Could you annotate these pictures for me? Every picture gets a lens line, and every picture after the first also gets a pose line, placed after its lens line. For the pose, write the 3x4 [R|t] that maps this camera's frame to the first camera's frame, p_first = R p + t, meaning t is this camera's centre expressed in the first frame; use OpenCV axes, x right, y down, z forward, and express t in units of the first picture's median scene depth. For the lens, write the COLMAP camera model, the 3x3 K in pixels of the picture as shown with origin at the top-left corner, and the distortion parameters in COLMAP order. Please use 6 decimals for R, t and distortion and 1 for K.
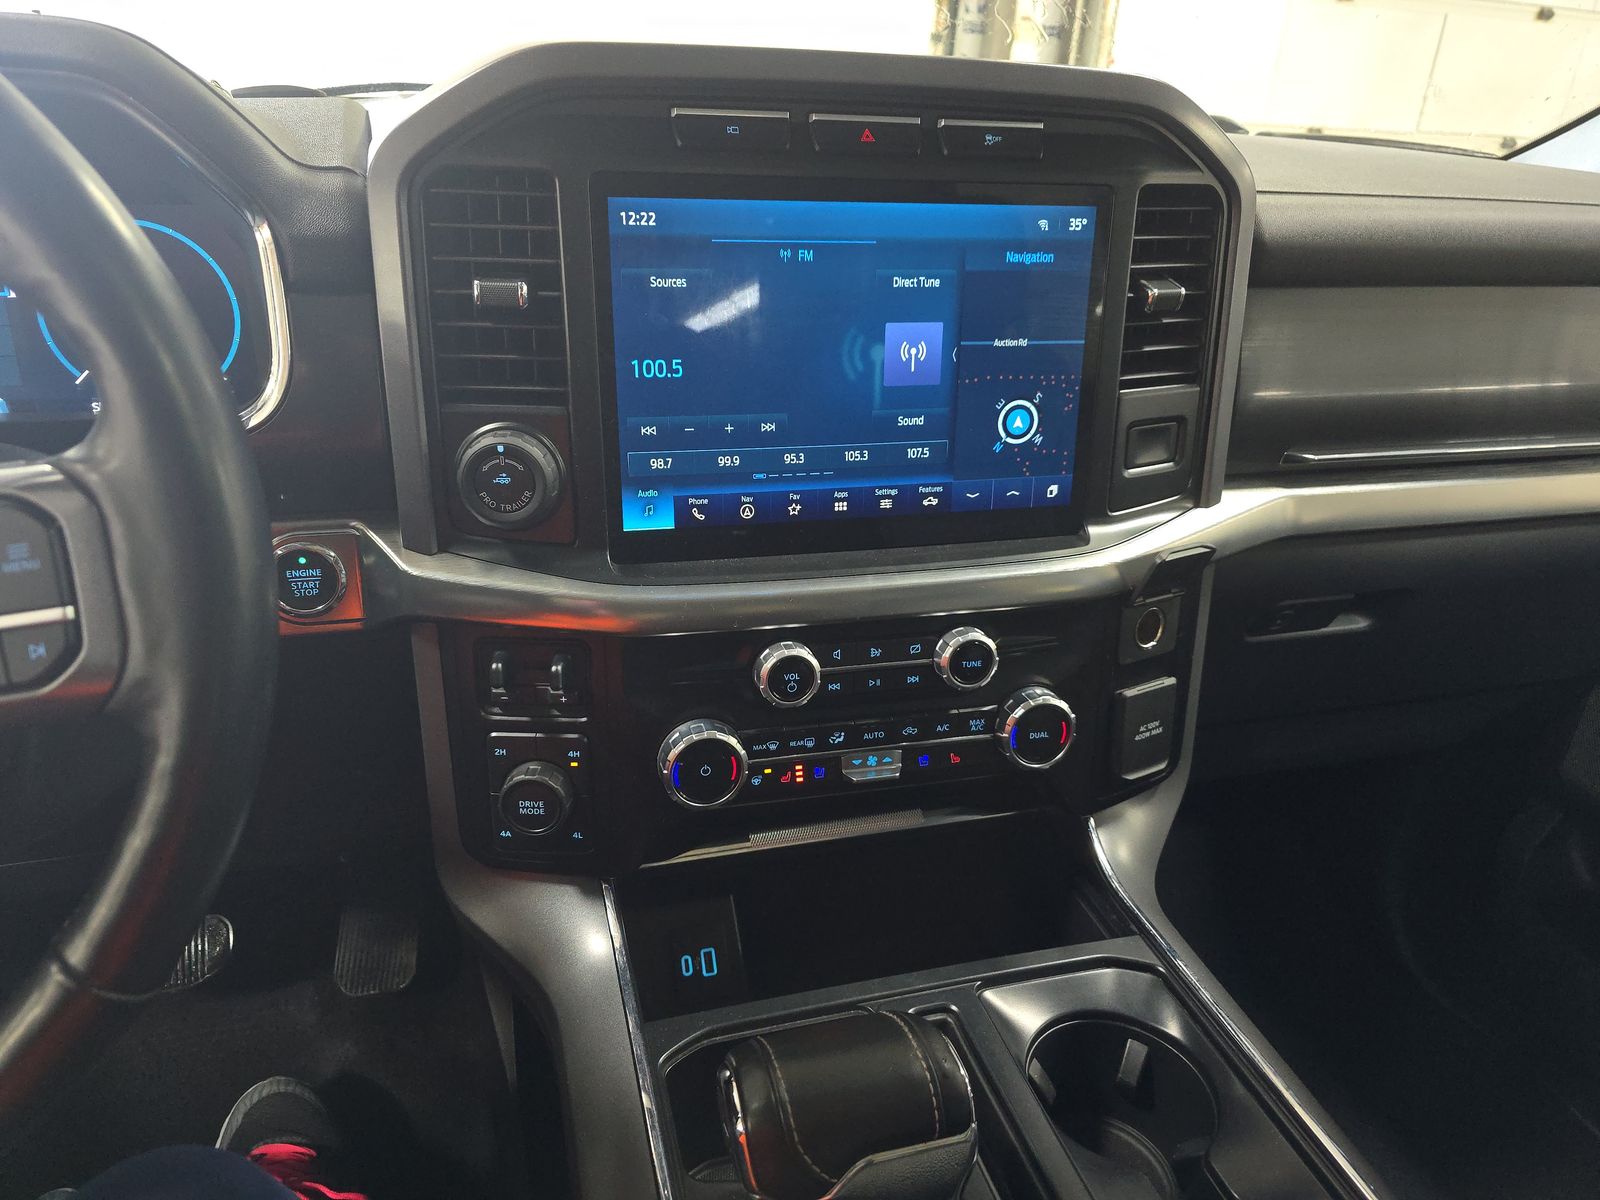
lens RADIAL K [[1038.9, 0, 800.0], [0, 1038.9, 600.0], [0, 0, 1]] dist [0.000440, 0.001144]
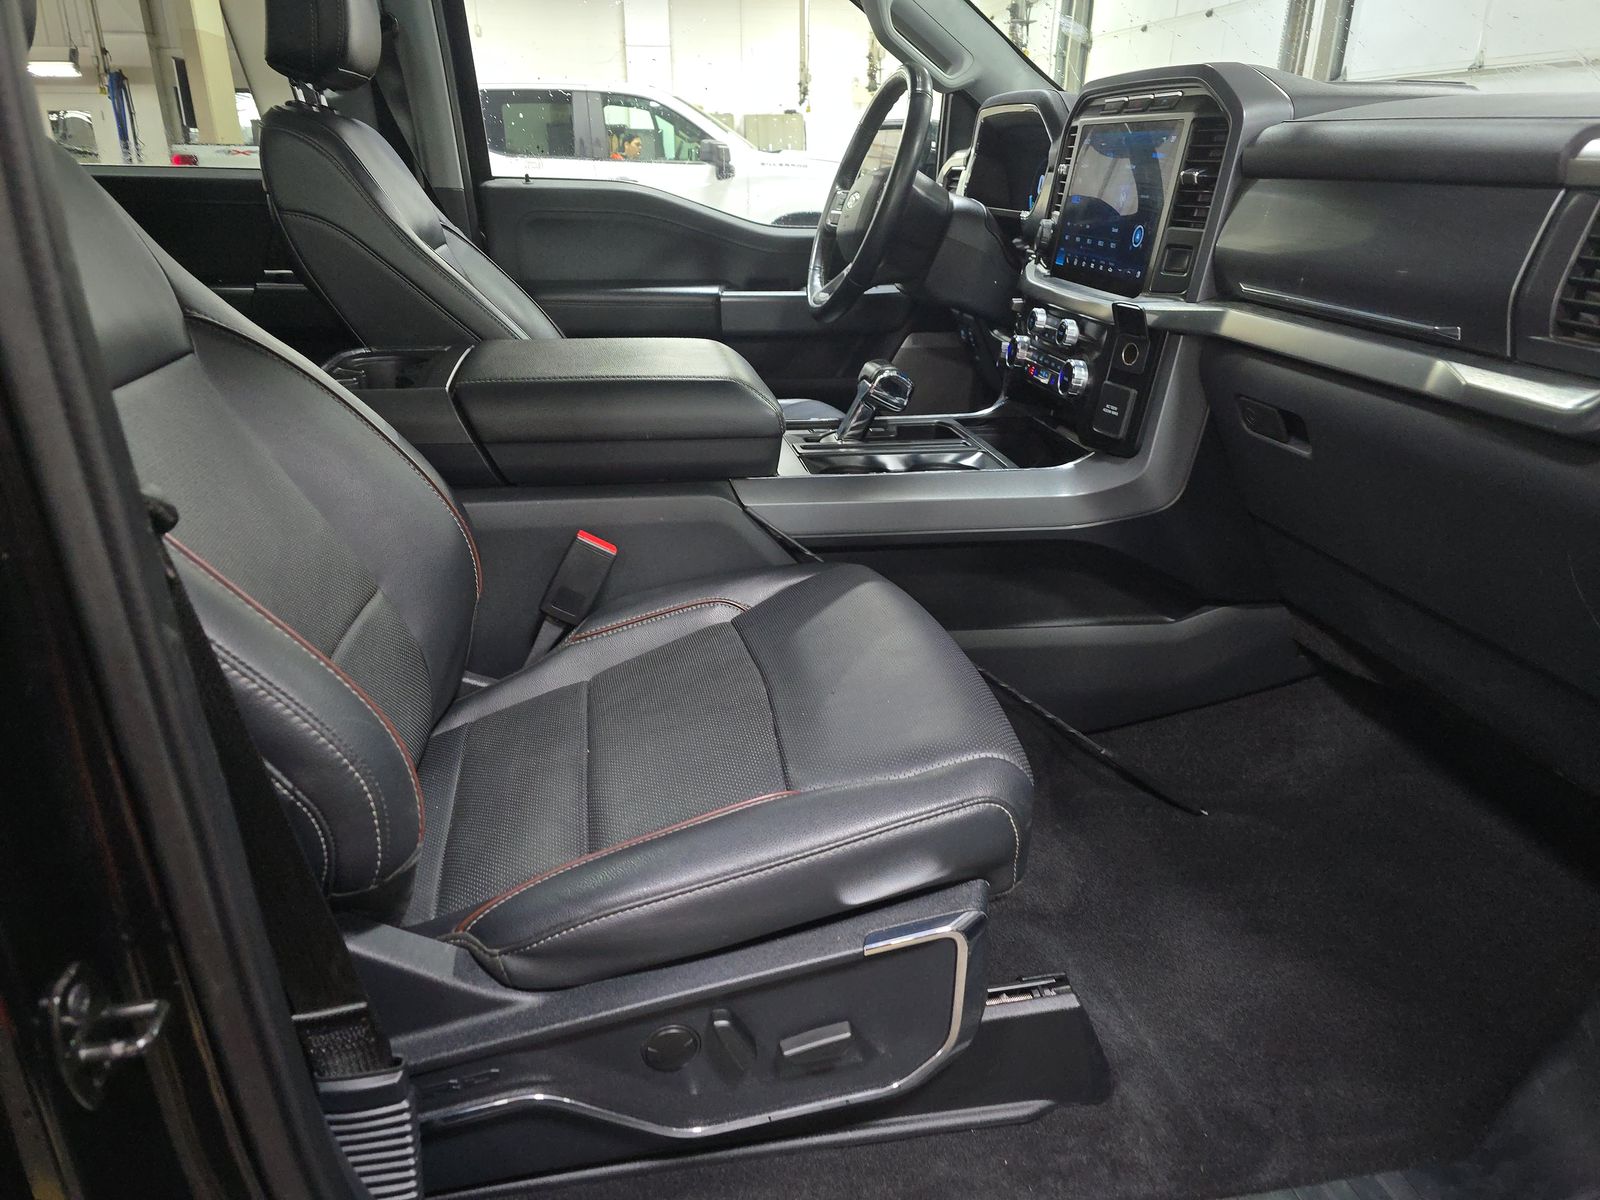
lens RADIAL K [[1038.9, 0, 800.0], [0, 1038.9, 600.0], [0, 0, 1]] dist [0.000440, 0.001144]
pose [[-0.061926, 0.387423, -0.919820, 2.570249], [-0.394544, 0.837024, 0.379112, -0.091914], [0.916788, 0.386387, 0.101022, 0.490510]]
